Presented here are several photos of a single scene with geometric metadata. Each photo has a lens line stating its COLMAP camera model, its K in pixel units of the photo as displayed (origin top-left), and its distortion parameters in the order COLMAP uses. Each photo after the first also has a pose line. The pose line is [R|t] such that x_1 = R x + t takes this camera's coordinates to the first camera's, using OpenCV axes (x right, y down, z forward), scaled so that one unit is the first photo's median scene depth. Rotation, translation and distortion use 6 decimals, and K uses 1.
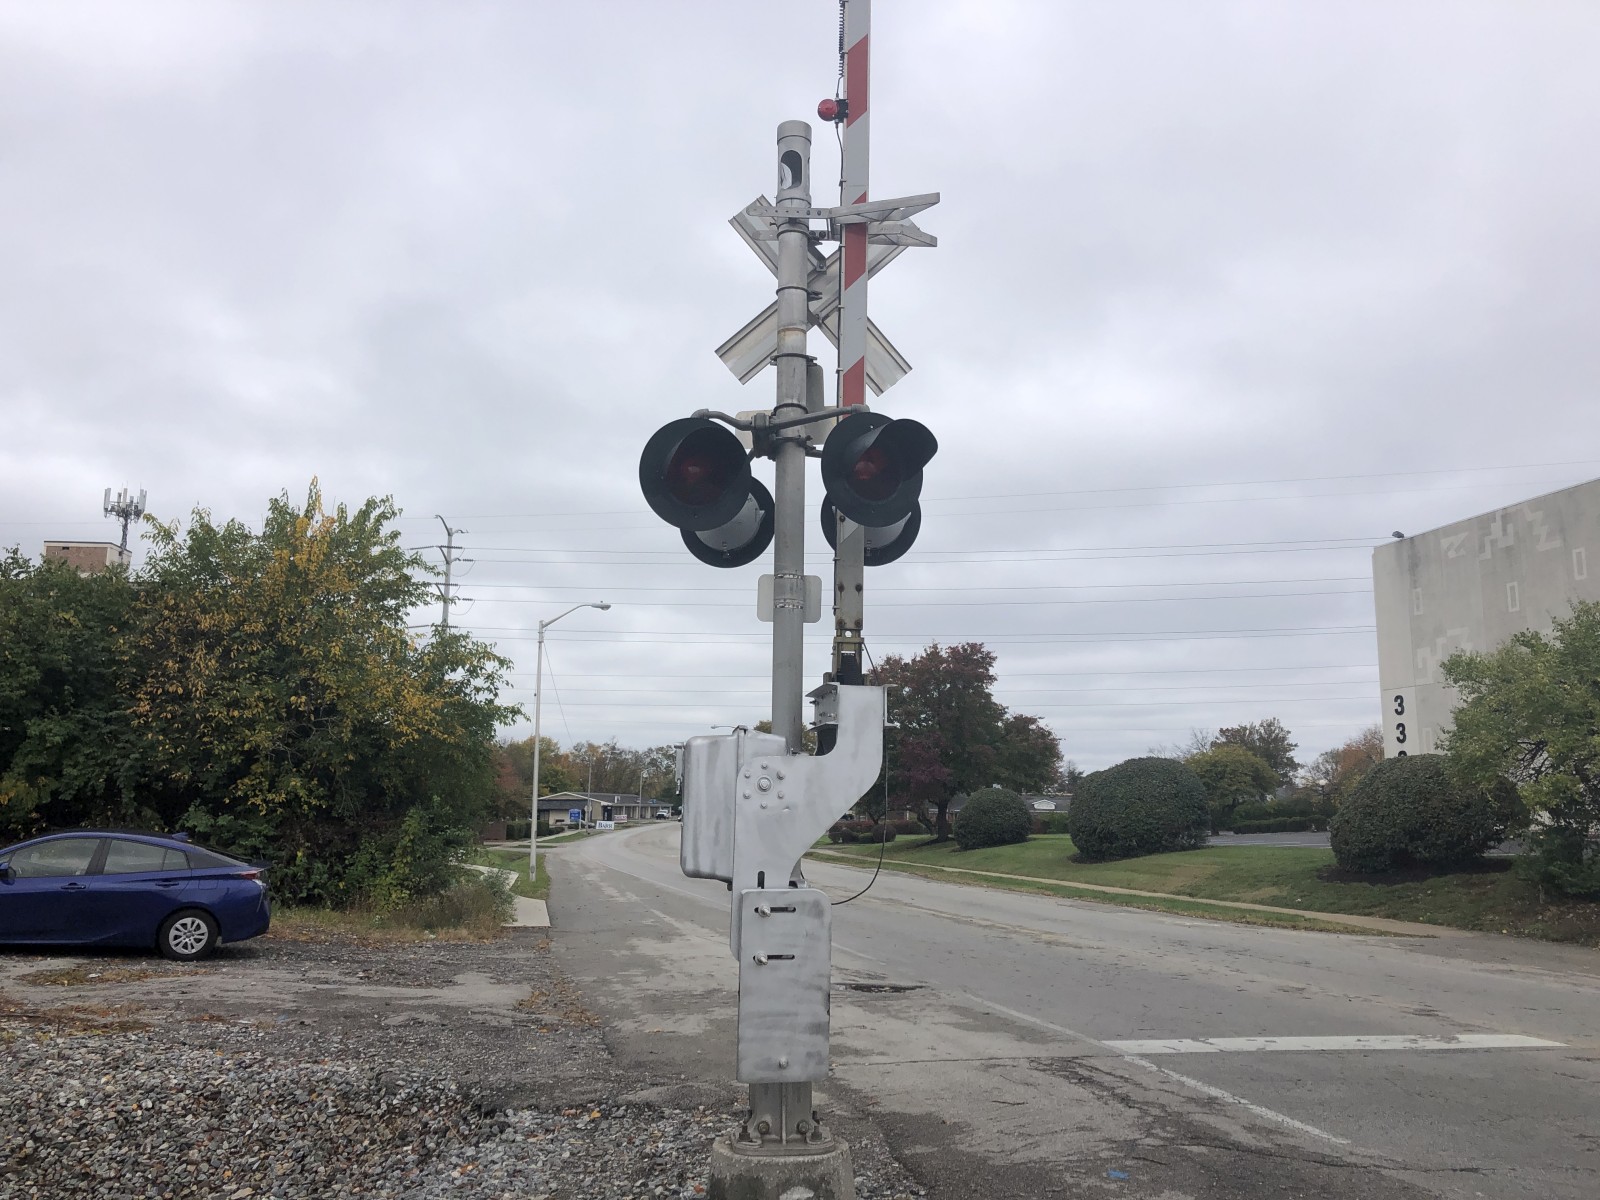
lens RADIAL K [[1296.1, 0, 799.1], [0, 1296.1, 626.5], [0, 0, 1]] dist [-0.000746, -0.003971]
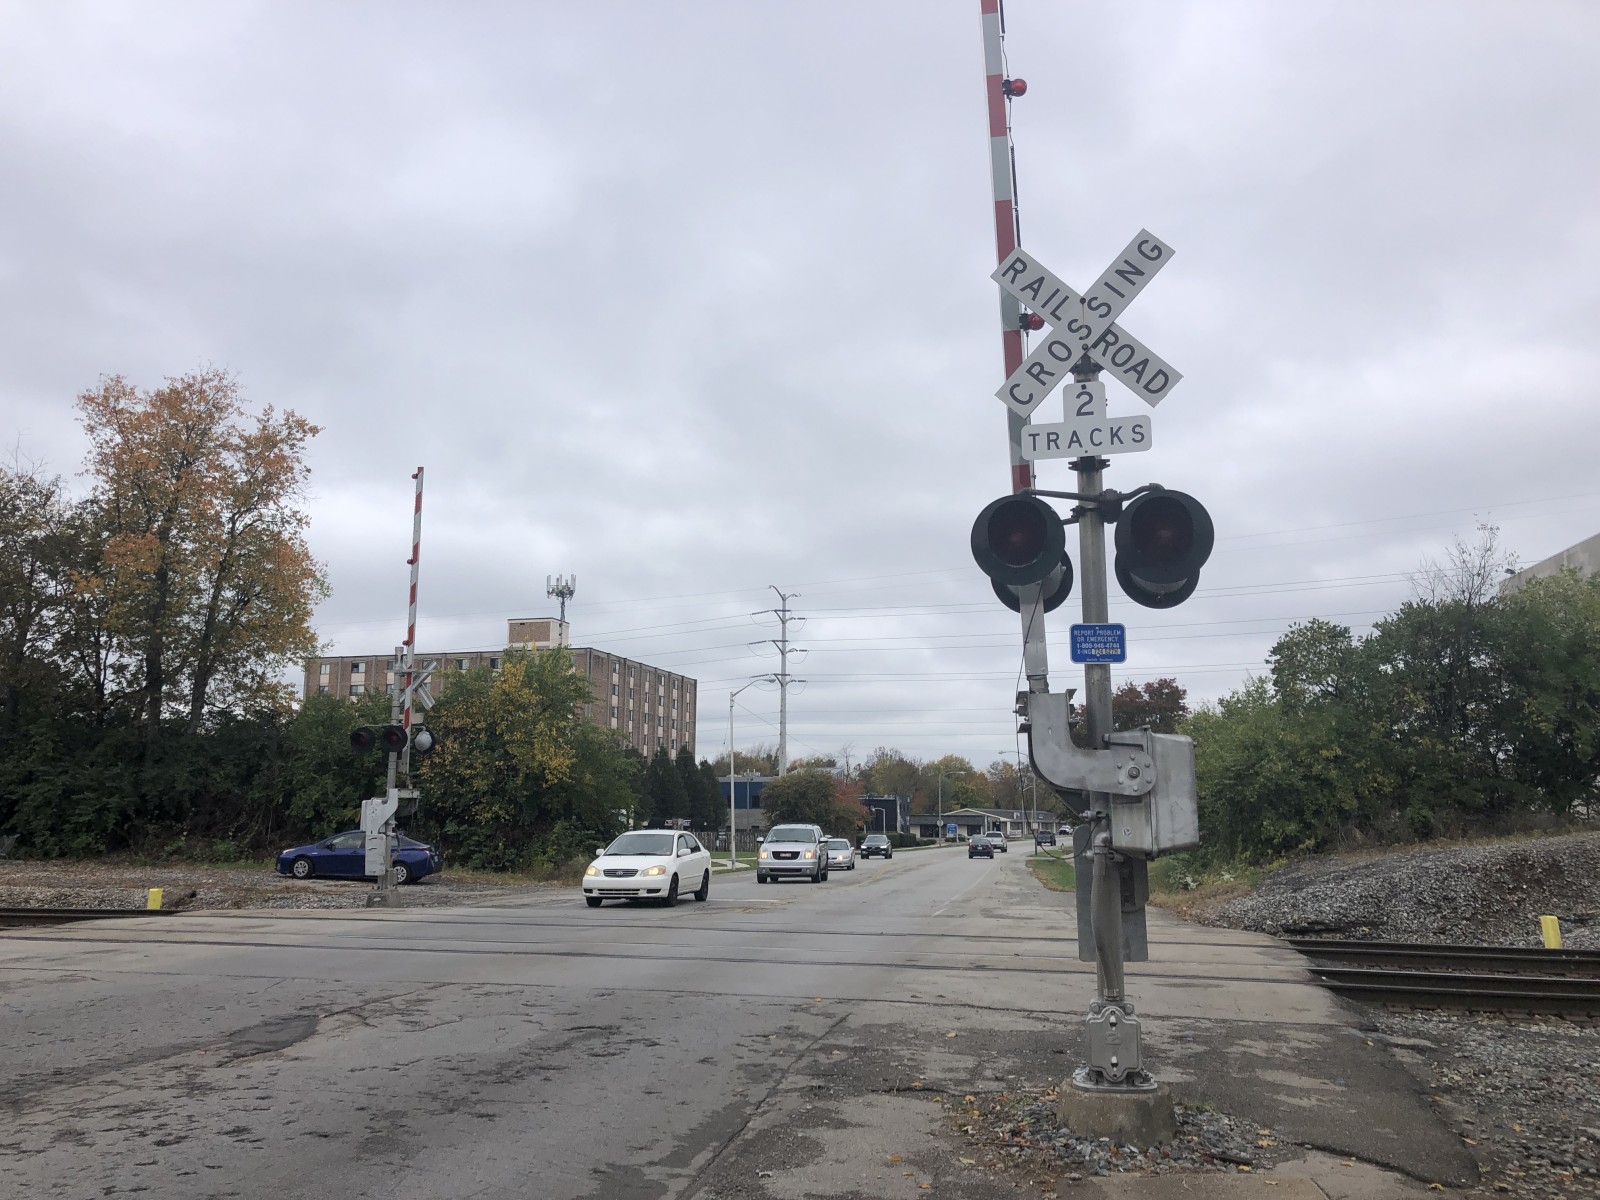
lens RADIAL K [[1318.4, 0, 804.3], [0, 1318.4, 601.4], [0, 0, 1]] dist [0.032299, 0.013914]
pose [[0.940673, -0.067612, -0.332510, 0.257321], [0.056870, 0.997500, -0.041943, -0.027213], [0.334515, 0.020544, 0.942167, -0.251559]]
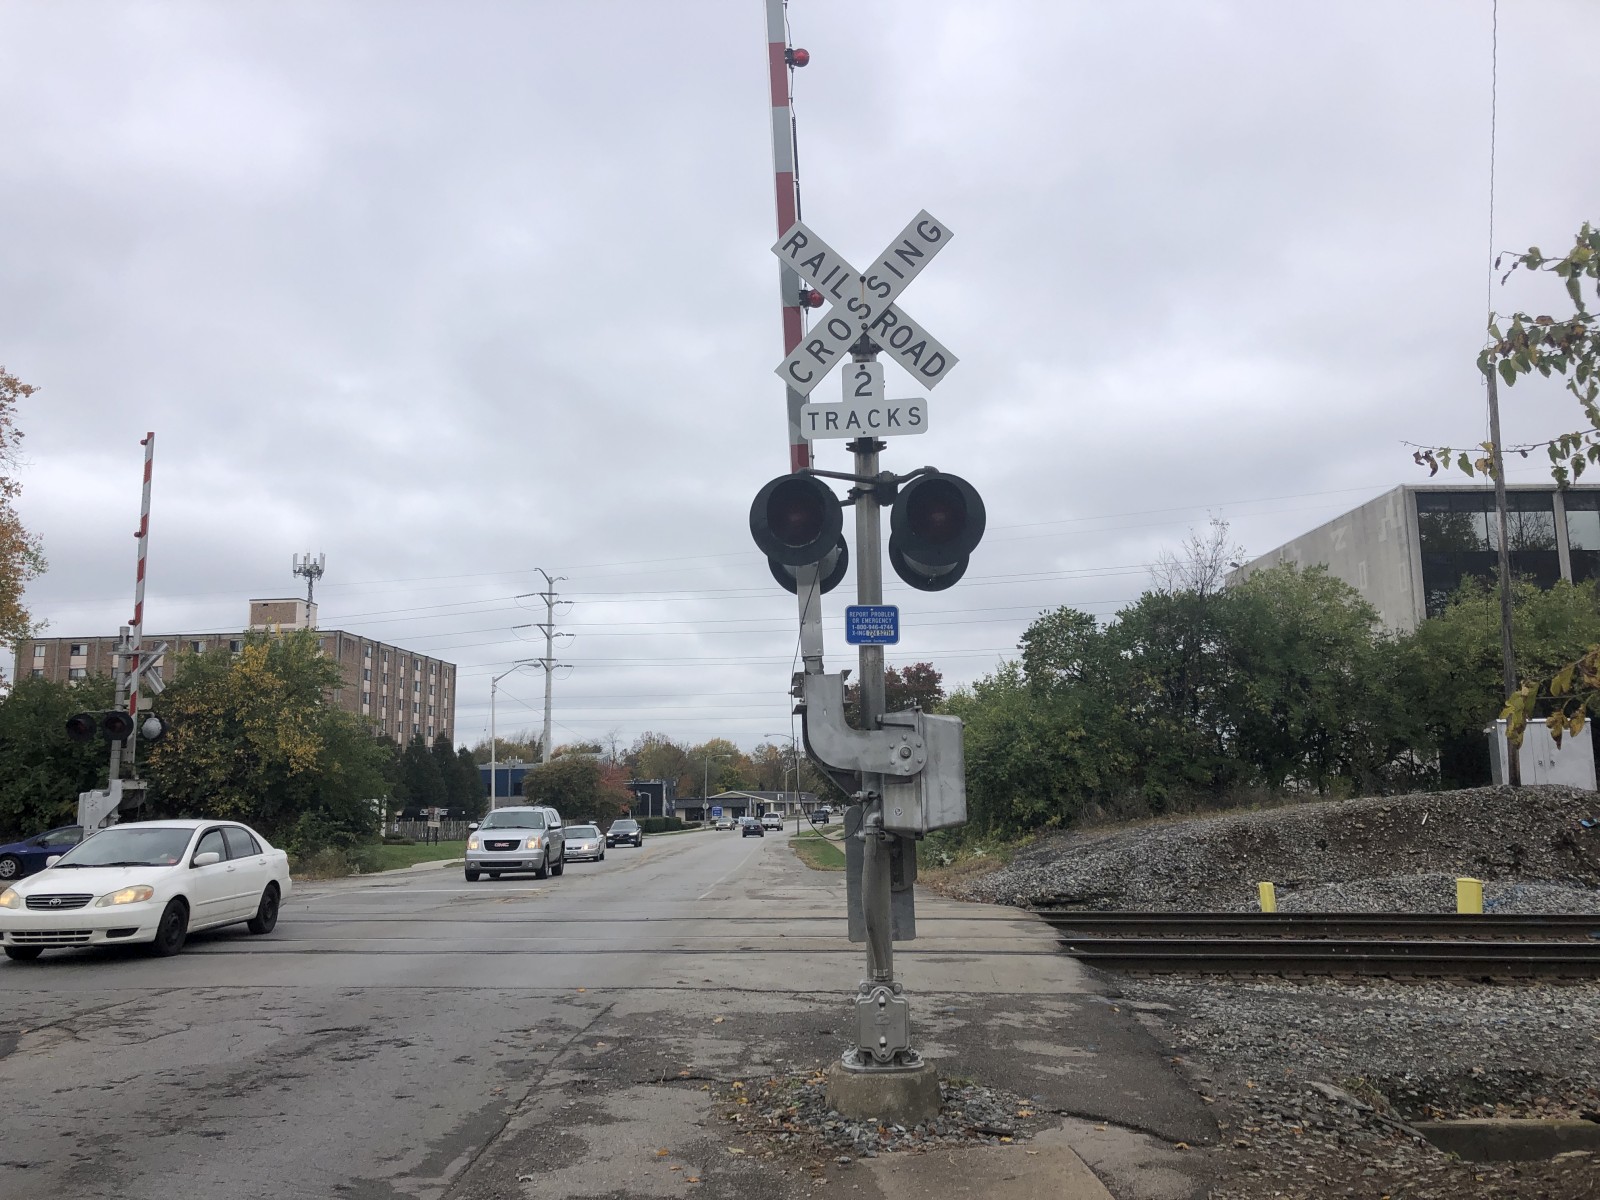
lens RADIAL K [[1308.1, 0, 799.9], [0, 1308.1, 605.3], [0, 0, 1]] dist [0.077728, -0.104392]
pose [[0.984660, -0.052179, -0.166502, 0.255540], [0.049769, 0.998587, -0.018614, -0.026777], [0.167238, 0.010042, 0.985865, -0.247764]]
